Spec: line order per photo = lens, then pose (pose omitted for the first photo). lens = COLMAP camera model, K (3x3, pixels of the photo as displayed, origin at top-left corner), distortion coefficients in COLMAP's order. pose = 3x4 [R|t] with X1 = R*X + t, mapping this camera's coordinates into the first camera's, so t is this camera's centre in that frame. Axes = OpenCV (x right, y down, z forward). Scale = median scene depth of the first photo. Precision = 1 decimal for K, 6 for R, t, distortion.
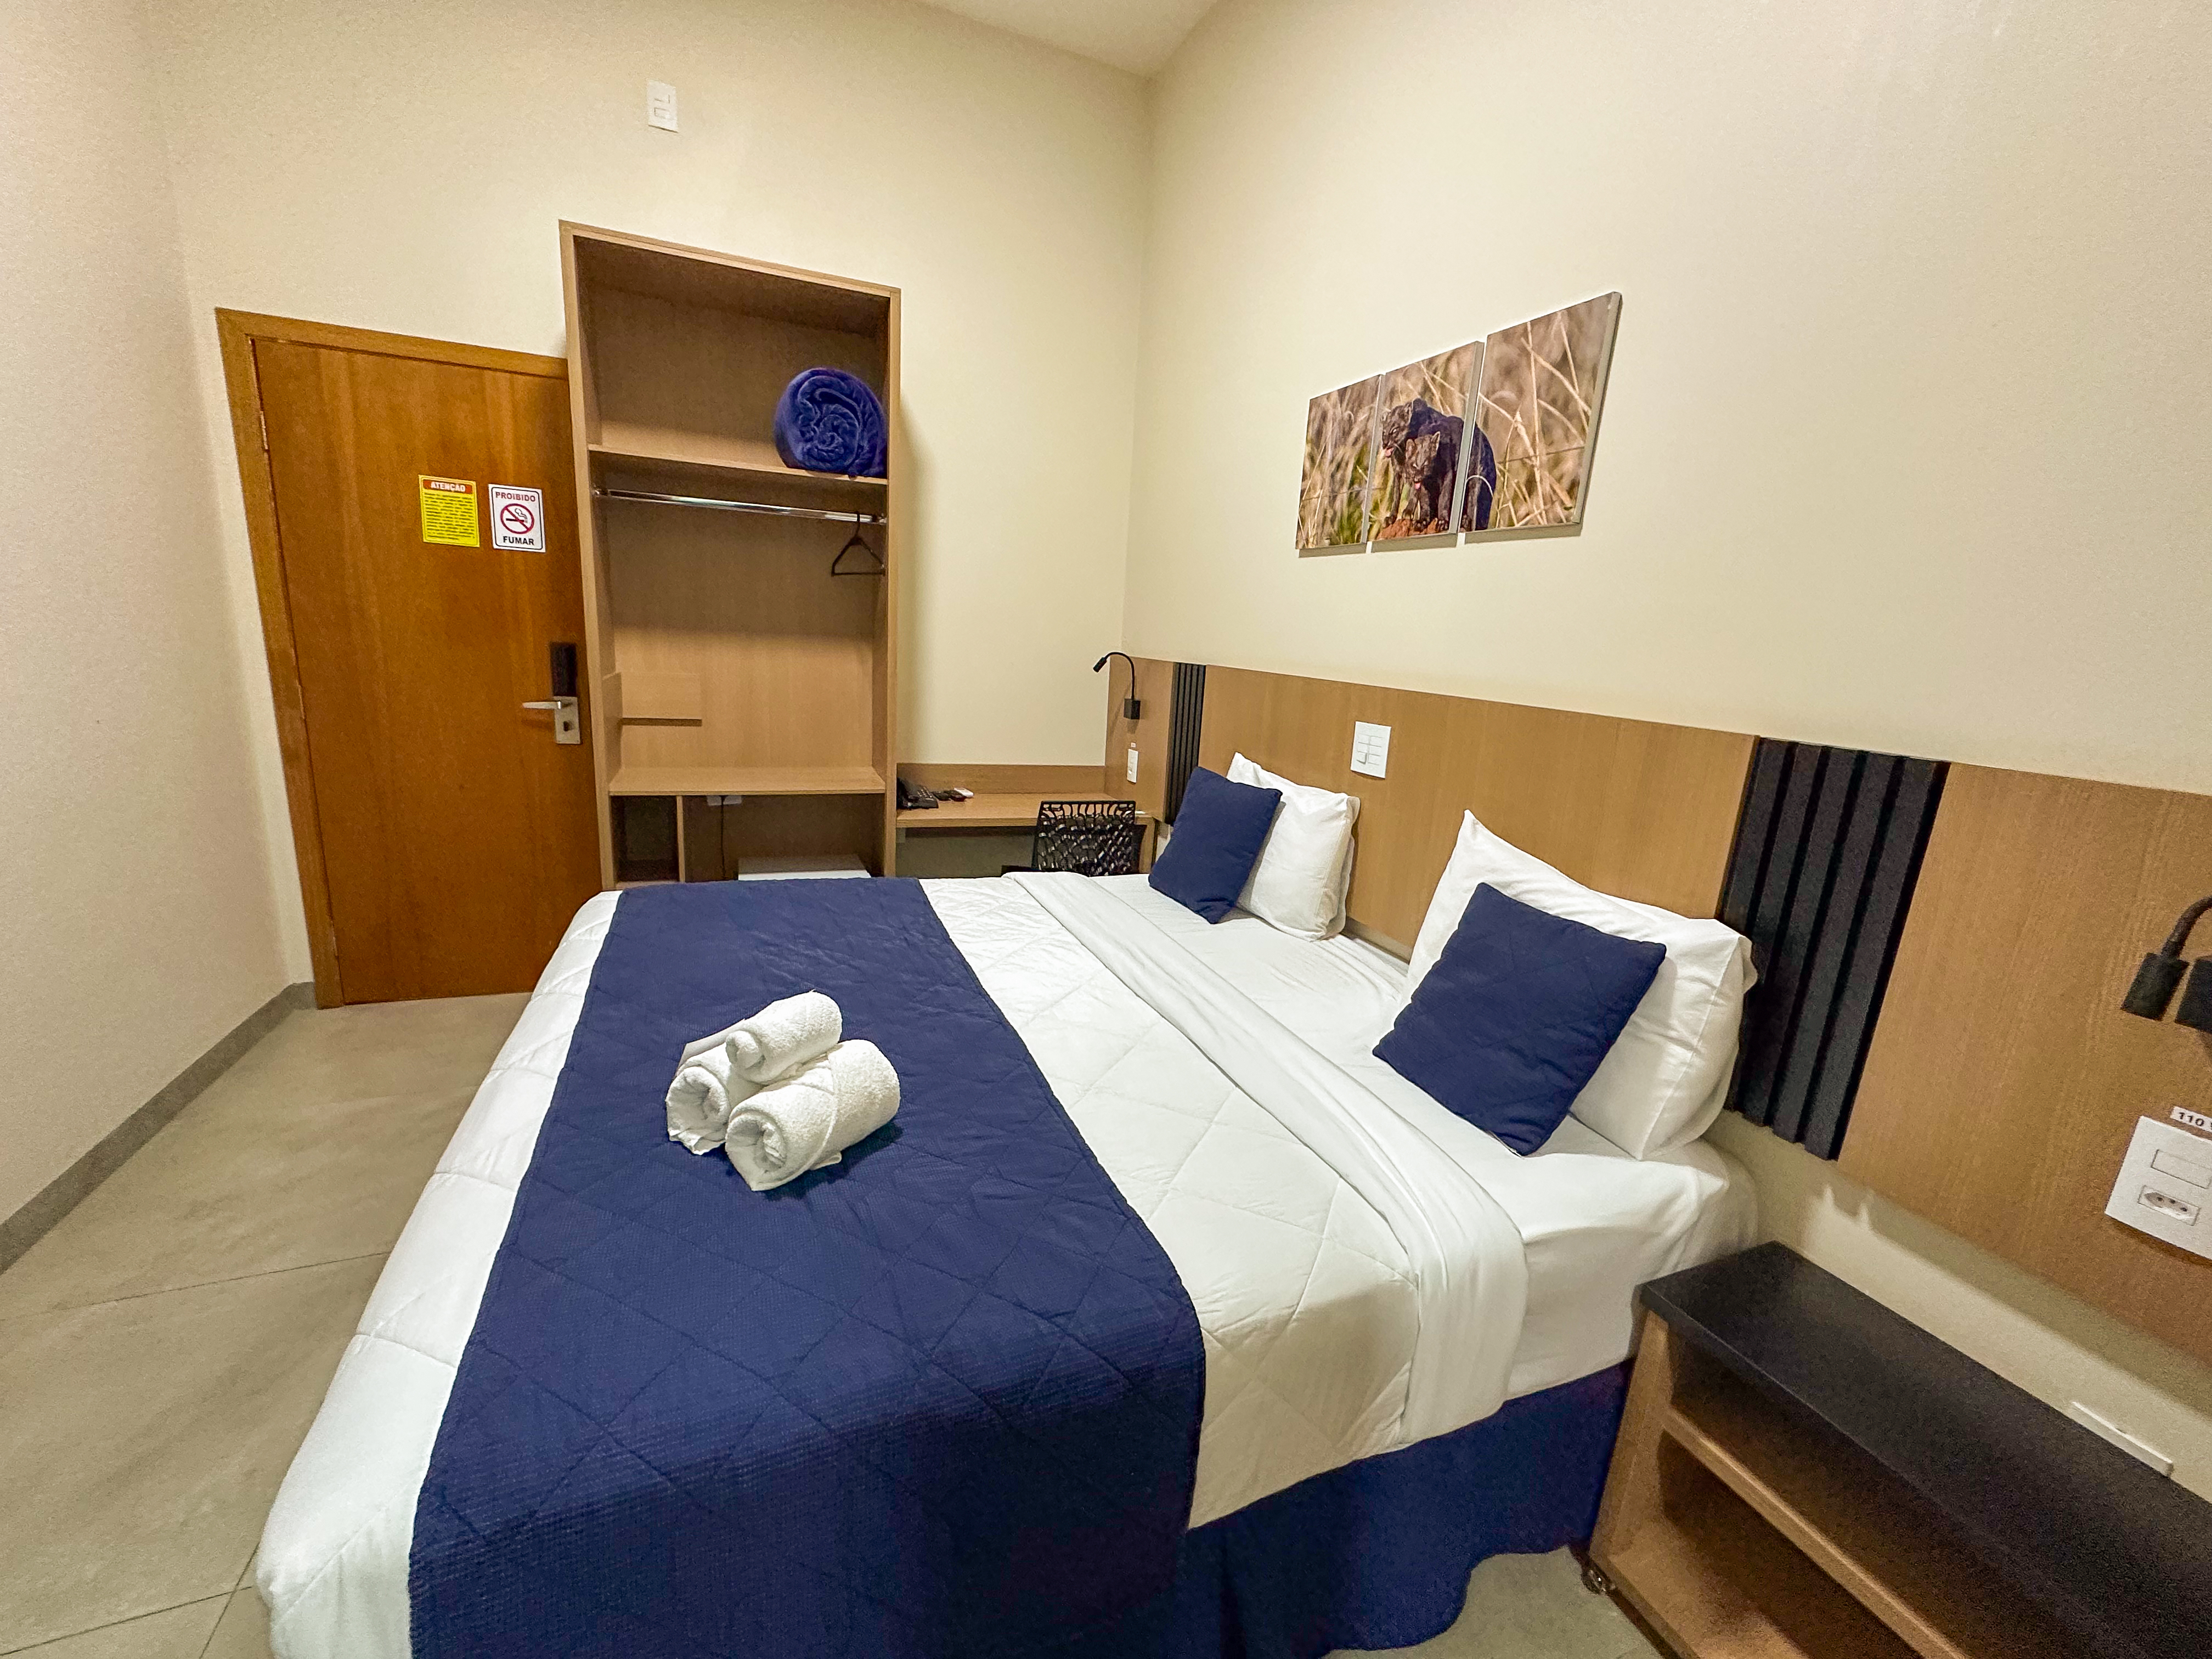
lens RADIAL K [[883.5, 0, 1113.2], [0, 883.5, 836.1], [0, 0, 1]] dist [-0.001827, 0.000409]
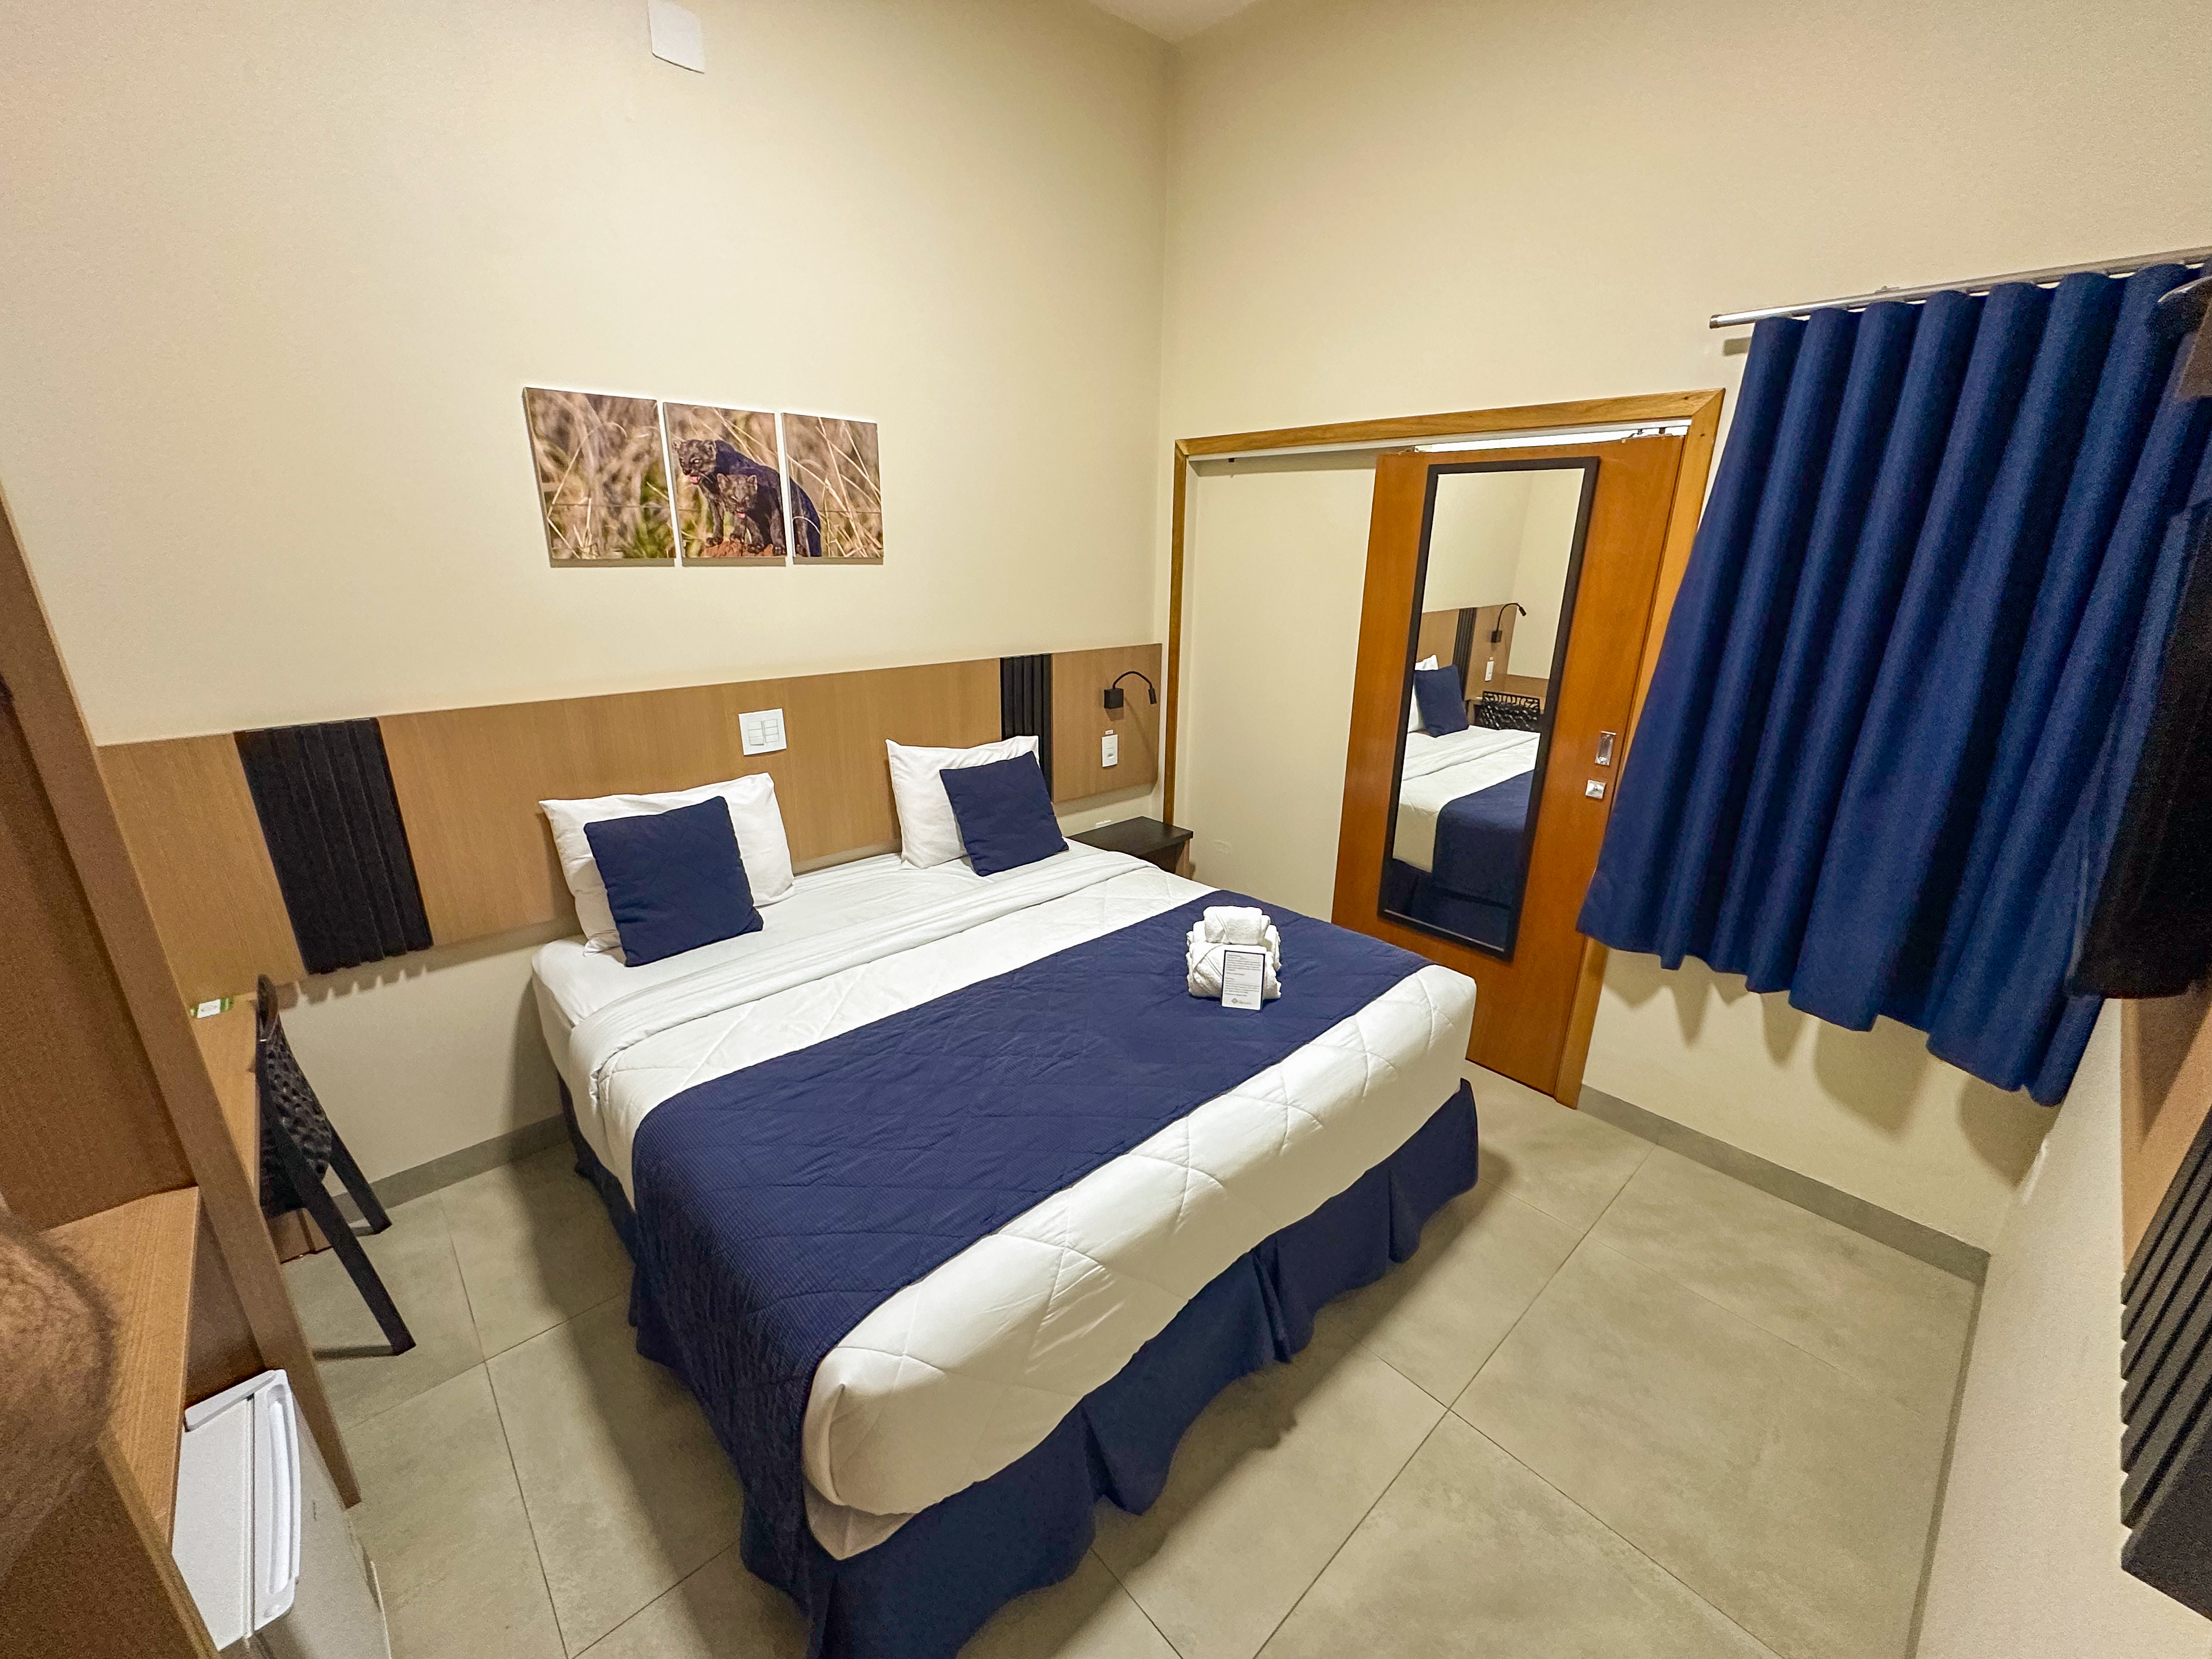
lens RADIAL K [[883.5, 0, 1113.3], [0, 883.5, 833.2], [0, 0, 1]] dist [-0.001827, 0.000409]
pose [[-0.352505, -0.365345, 0.861547, -1.045938], [0.175387, 0.878537, 0.444311, -0.461123], [-0.919228, 0.307726, -0.245612, 0.958204]]
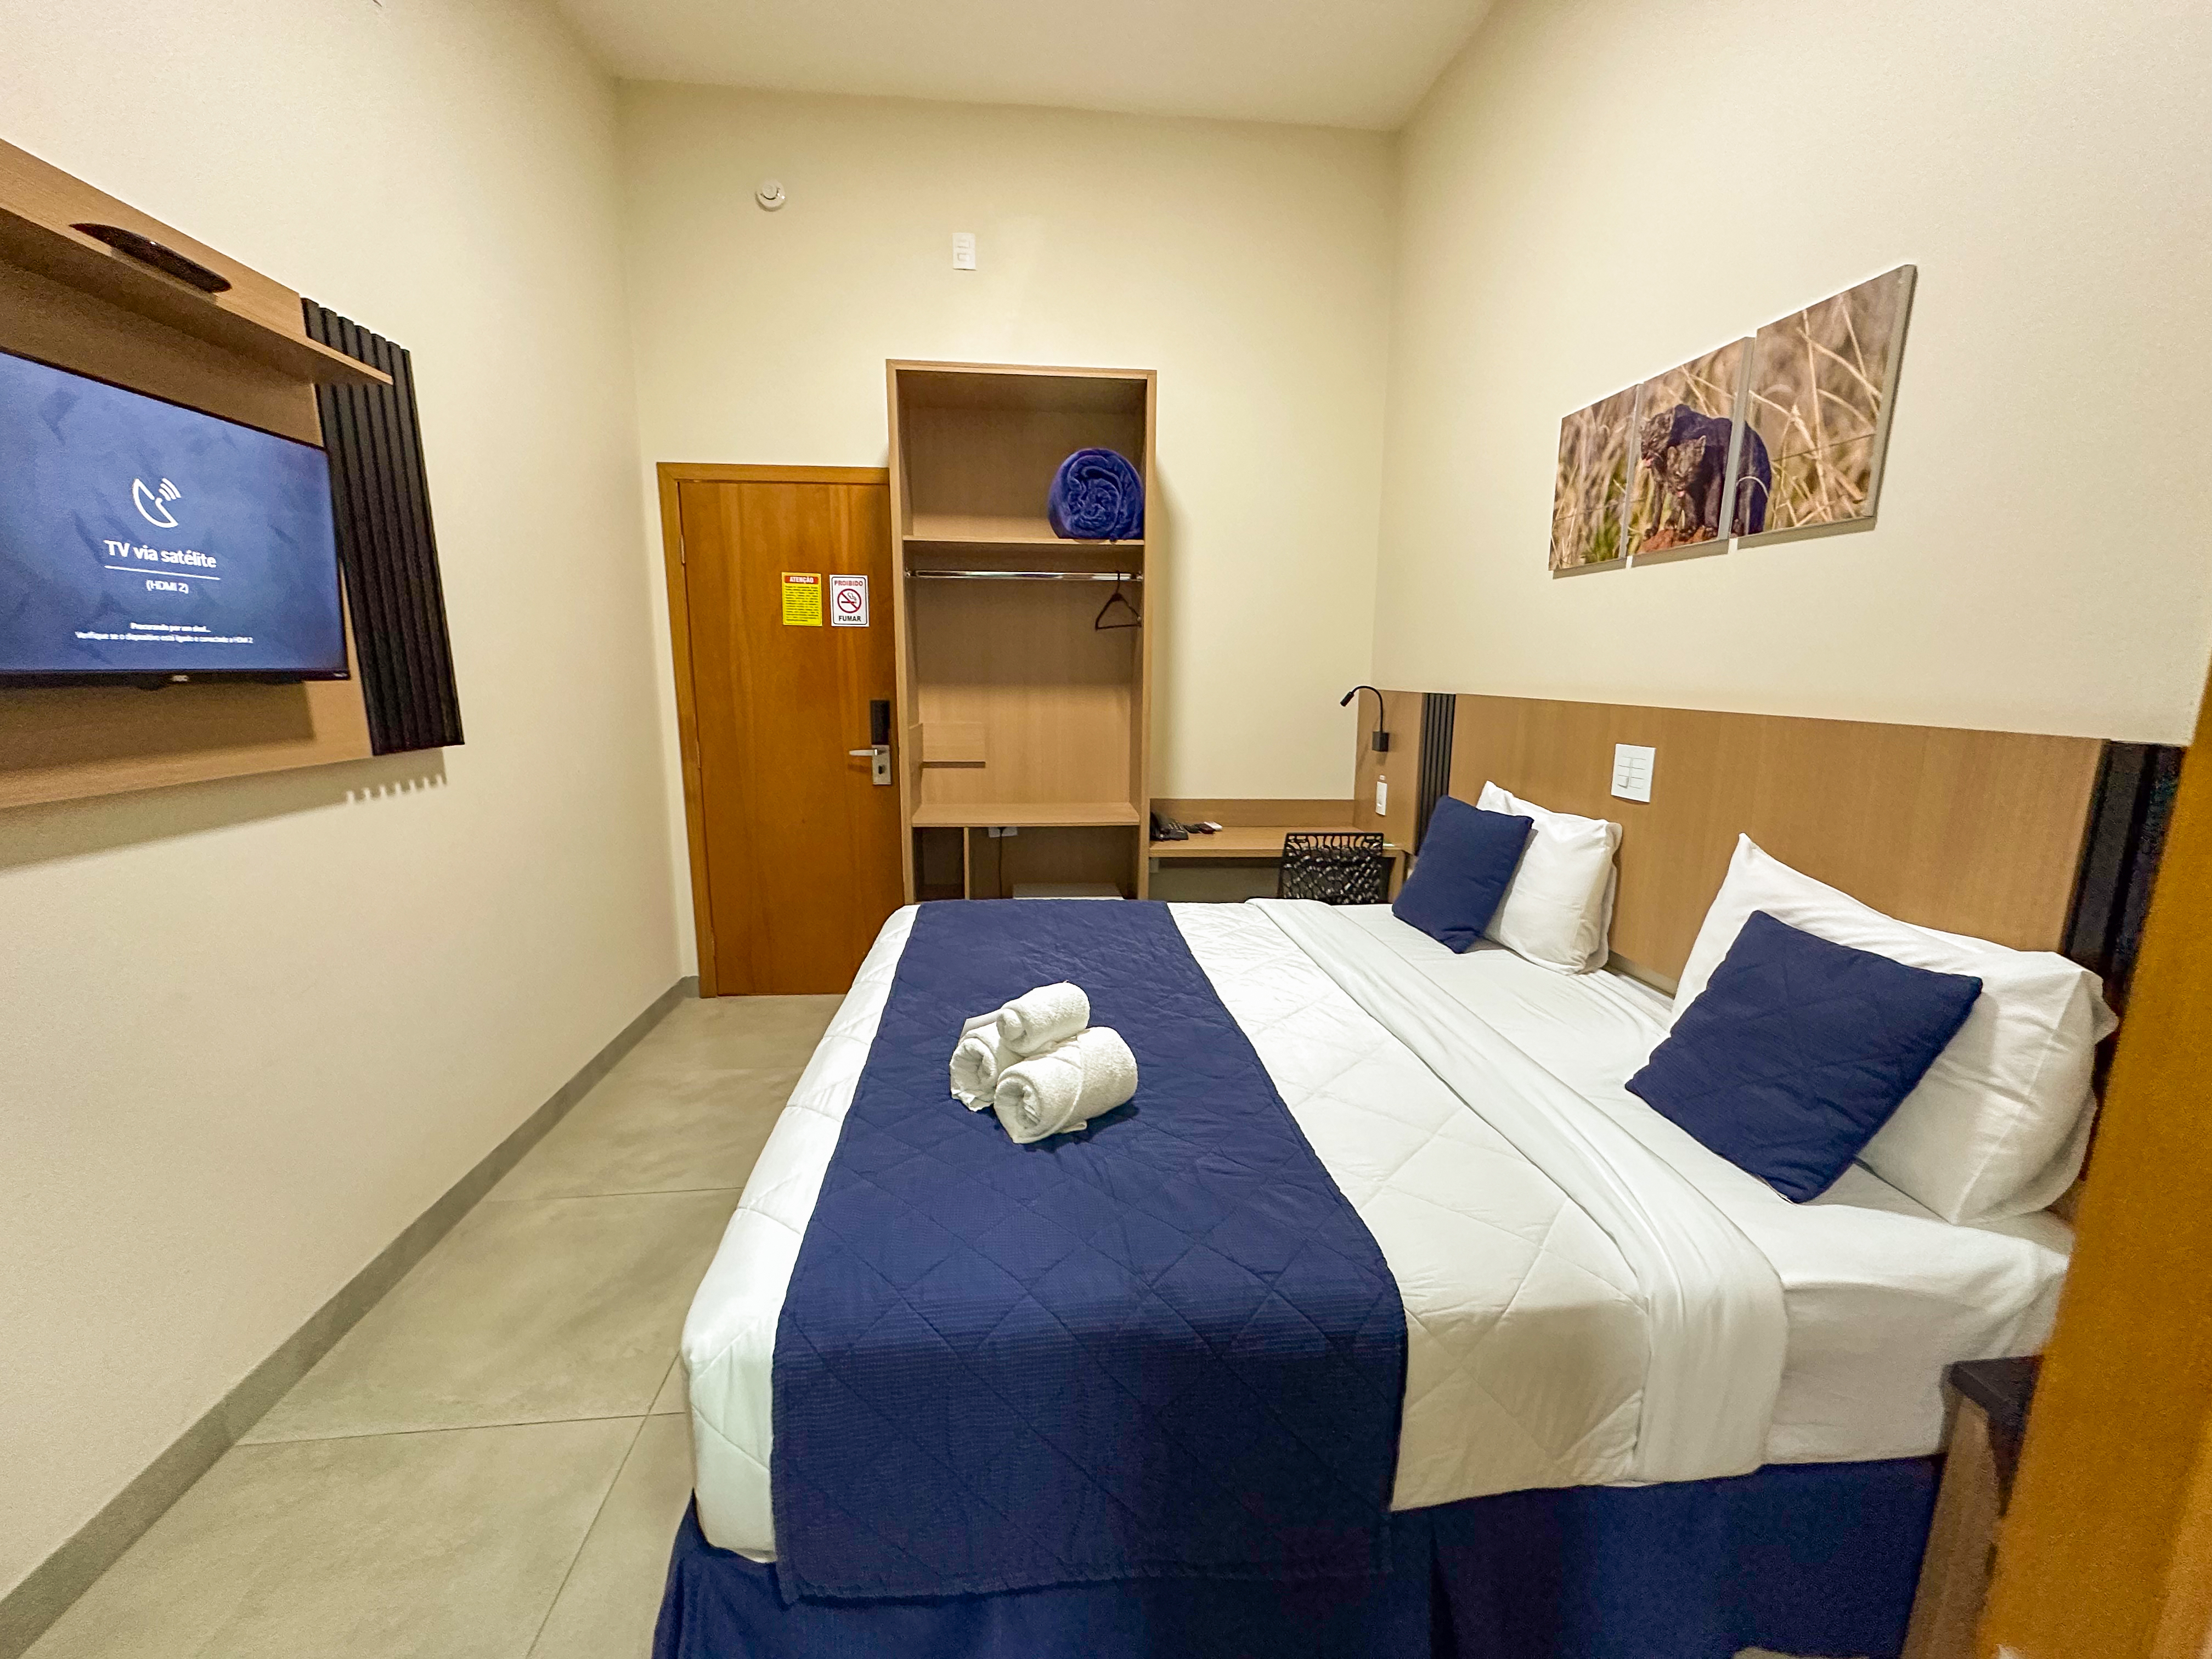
lens RADIAL K [[883.5, 0, 1117.7], [0, 883.5, 835.8], [0, 0, 1]] dist [-0.001827, 0.000409]
pose [[0.959050, -0.001551, -0.283232, 0.032060], [-0.012091, 0.998849, -0.046411, 0.021161], [0.282978, 0.047935, 0.957928, -0.061179]]
